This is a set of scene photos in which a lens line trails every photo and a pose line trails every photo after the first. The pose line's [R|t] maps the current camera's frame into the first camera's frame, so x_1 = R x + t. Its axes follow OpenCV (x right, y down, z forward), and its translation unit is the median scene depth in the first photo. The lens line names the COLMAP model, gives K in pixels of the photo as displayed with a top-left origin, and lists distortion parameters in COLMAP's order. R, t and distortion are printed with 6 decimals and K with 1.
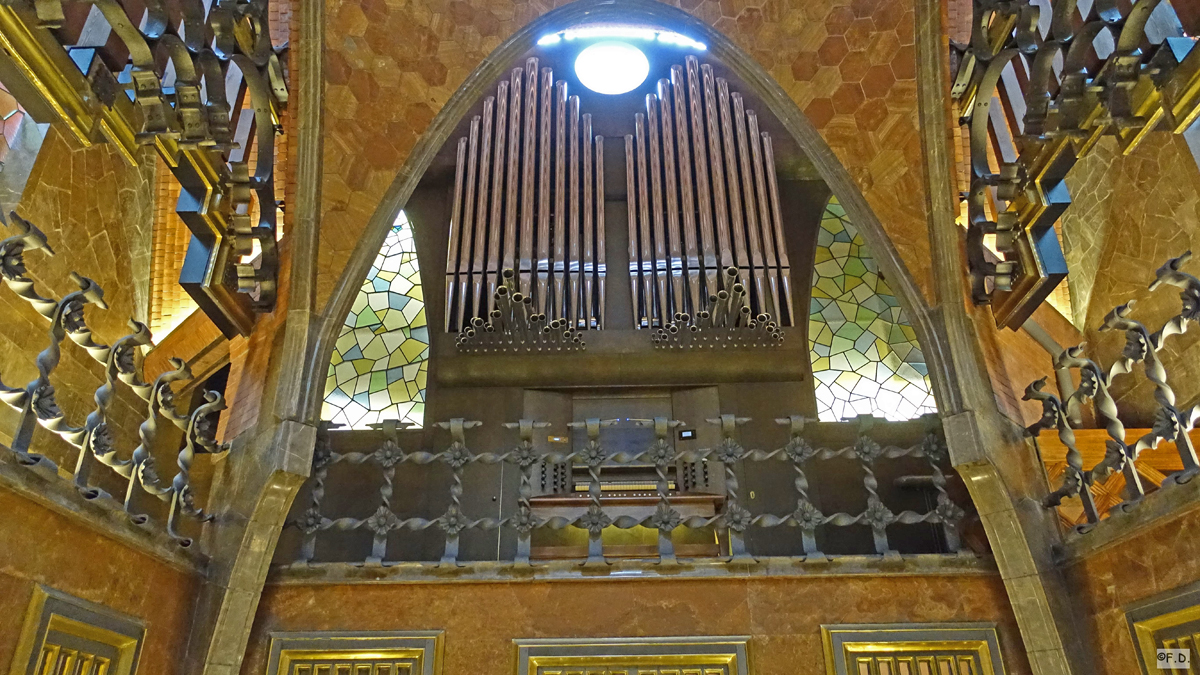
lens RADIAL K [[820.2, 0, 600.0], [0, 820.2, 337.5], [0, 0, 1]] dist [-0.005160, -0.000512]
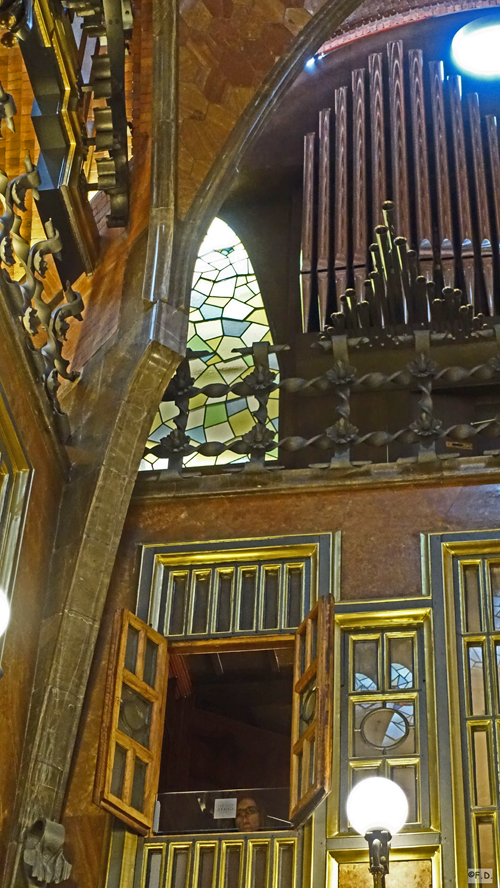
lens RADIAL K [[1652.3, 0, 250.0], [0, 1652.3, 444.0], [0, 0, 1]] dist [0.003814, -0.111058]
pose [[0.986975, -0.062887, -0.148071, -0.020676], [0.024480, 0.968419, -0.248125, 0.628450], [0.158999, 0.241268, 0.957345, -0.612612]]
